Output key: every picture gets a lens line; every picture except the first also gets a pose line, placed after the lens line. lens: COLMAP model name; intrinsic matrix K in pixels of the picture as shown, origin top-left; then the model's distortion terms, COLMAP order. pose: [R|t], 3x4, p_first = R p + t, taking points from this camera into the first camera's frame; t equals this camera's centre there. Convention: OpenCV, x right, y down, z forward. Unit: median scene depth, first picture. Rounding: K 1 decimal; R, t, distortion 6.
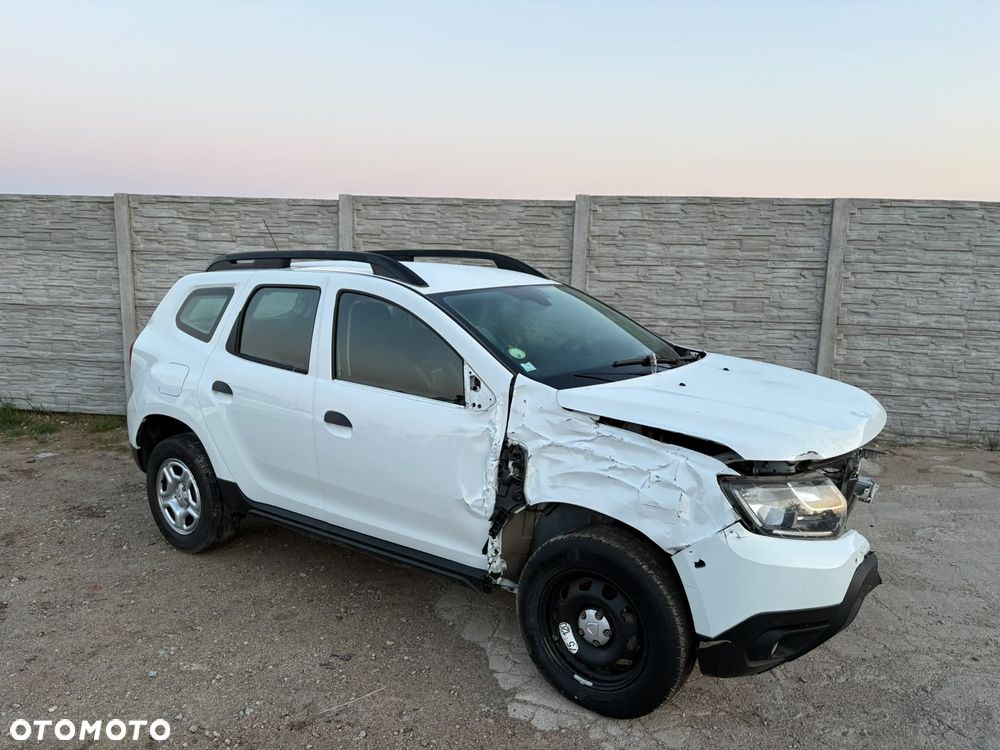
lens RADIAL K [[756.6, 0, 502.2], [0, 756.6, 378.5], [0, 0, 1]] dist [0.062367, -0.068939]
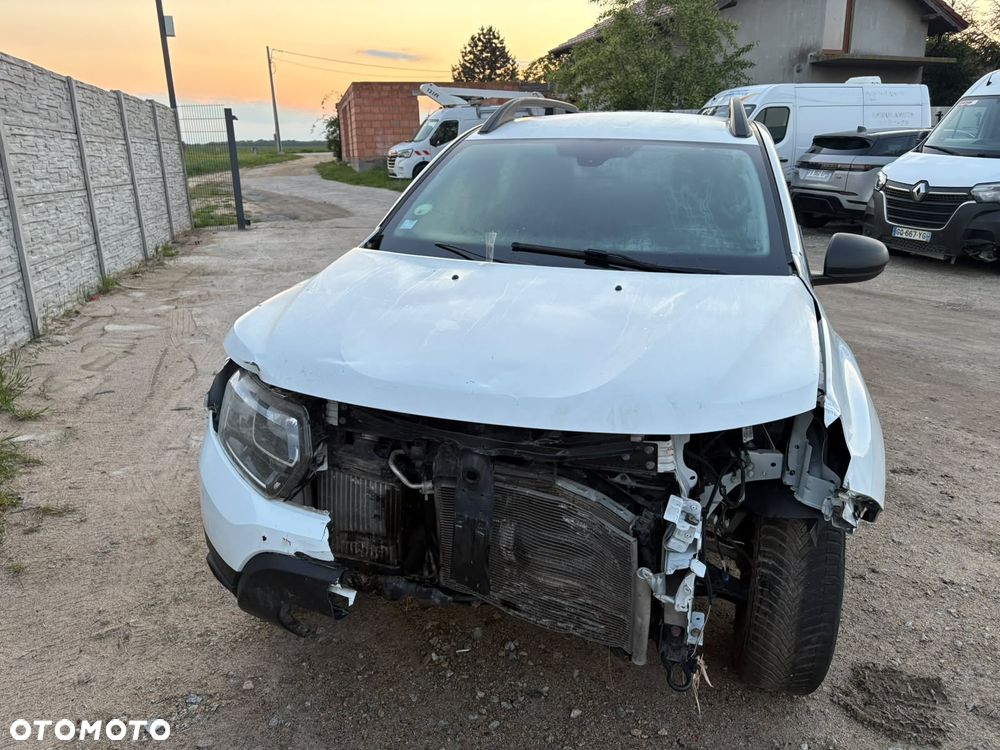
lens RADIAL K [[756.6, 0, 503.6], [0, 756.6, 374.9], [0, 0, 1]] dist [0.062367, -0.068939]
pose [[-0.367377, -0.279753, 0.887002, -0.786862], [0.154327, 0.922135, 0.354753, -0.142666], [-0.917179, 0.267217, -0.295598, 1.051392]]
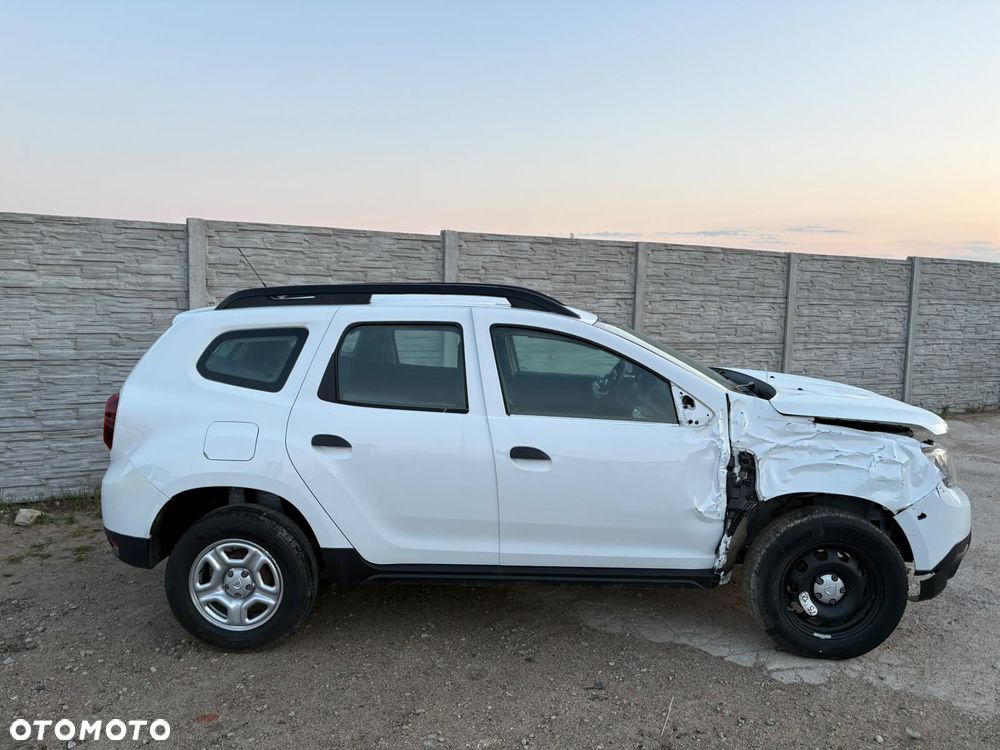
lens RADIAL K [[756.7, 0, 501.7], [0, 756.7, 376.5], [0, 0, 1]] dist [0.060071, -0.064636]
pose [[0.831234, -0.067715, 0.551783, -0.565724], [0.091371, 0.995697, -0.015453, -0.025348], [-0.548362, 0.063262, 0.833845, 0.139704]]
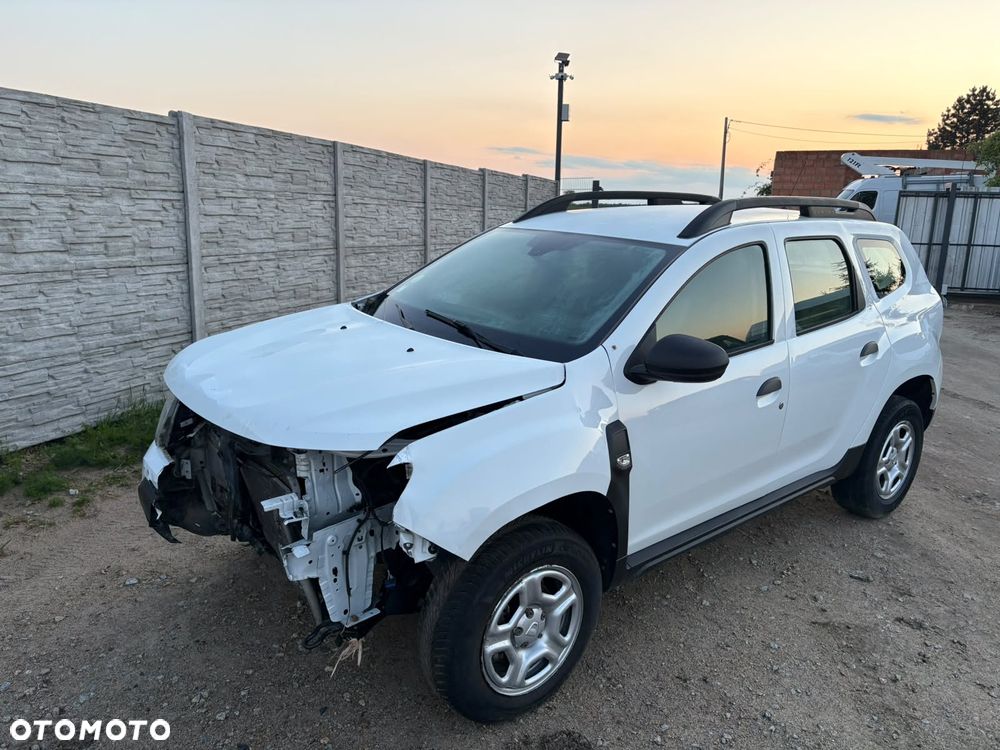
lens RADIAL K [[756.6, 0, 505.4], [0, 756.6, 377.2], [0, 0, 1]] dist [0.062367, -0.068939]
pose [[0.196274, -0.227038, 0.953903, -0.935871], [0.134782, 0.969838, 0.203098, -0.107948], [-0.971242, 0.088706, 0.220954, 0.656008]]
